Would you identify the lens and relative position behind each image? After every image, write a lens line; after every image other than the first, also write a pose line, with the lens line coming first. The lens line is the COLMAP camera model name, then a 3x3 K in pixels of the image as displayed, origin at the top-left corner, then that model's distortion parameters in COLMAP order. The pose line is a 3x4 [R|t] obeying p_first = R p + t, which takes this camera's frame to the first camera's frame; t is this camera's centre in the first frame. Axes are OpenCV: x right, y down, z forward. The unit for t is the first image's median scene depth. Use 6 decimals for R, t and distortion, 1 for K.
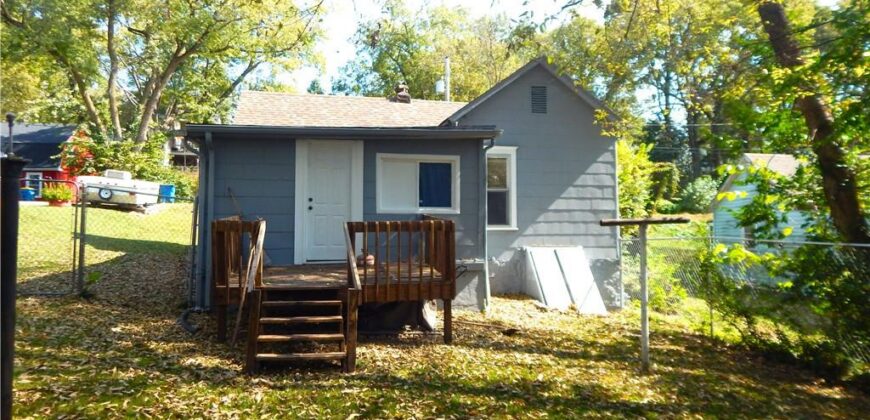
lens RADIAL K [[584.8, 0, 435.0], [0, 584.8, 210.0], [0, 0, 1]] dist [0.021752, -0.000893]
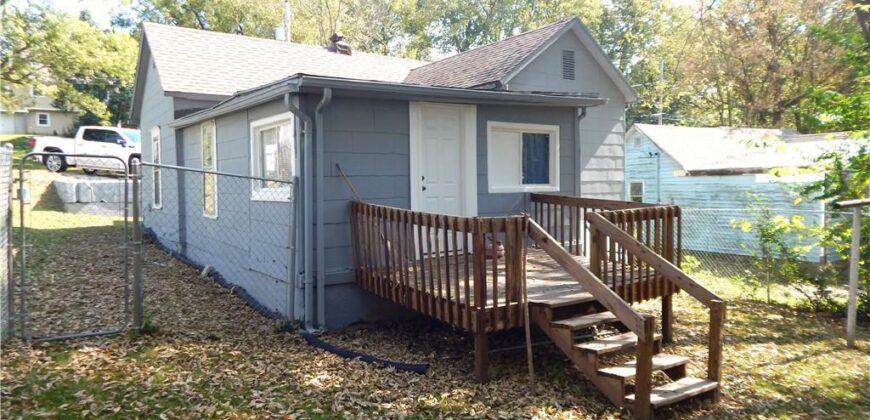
lens RADIAL K [[584.8, 0, 435.0], [0, 584.8, 210.0], [0, 0, 1]] dist [0.021752, -0.000893]
pose [[0.915273, -0.033340, 0.401453, -0.490876], [0.003881, 0.997253, 0.073972, -0.031635], [-0.402816, -0.066146, 0.912888, 0.252090]]
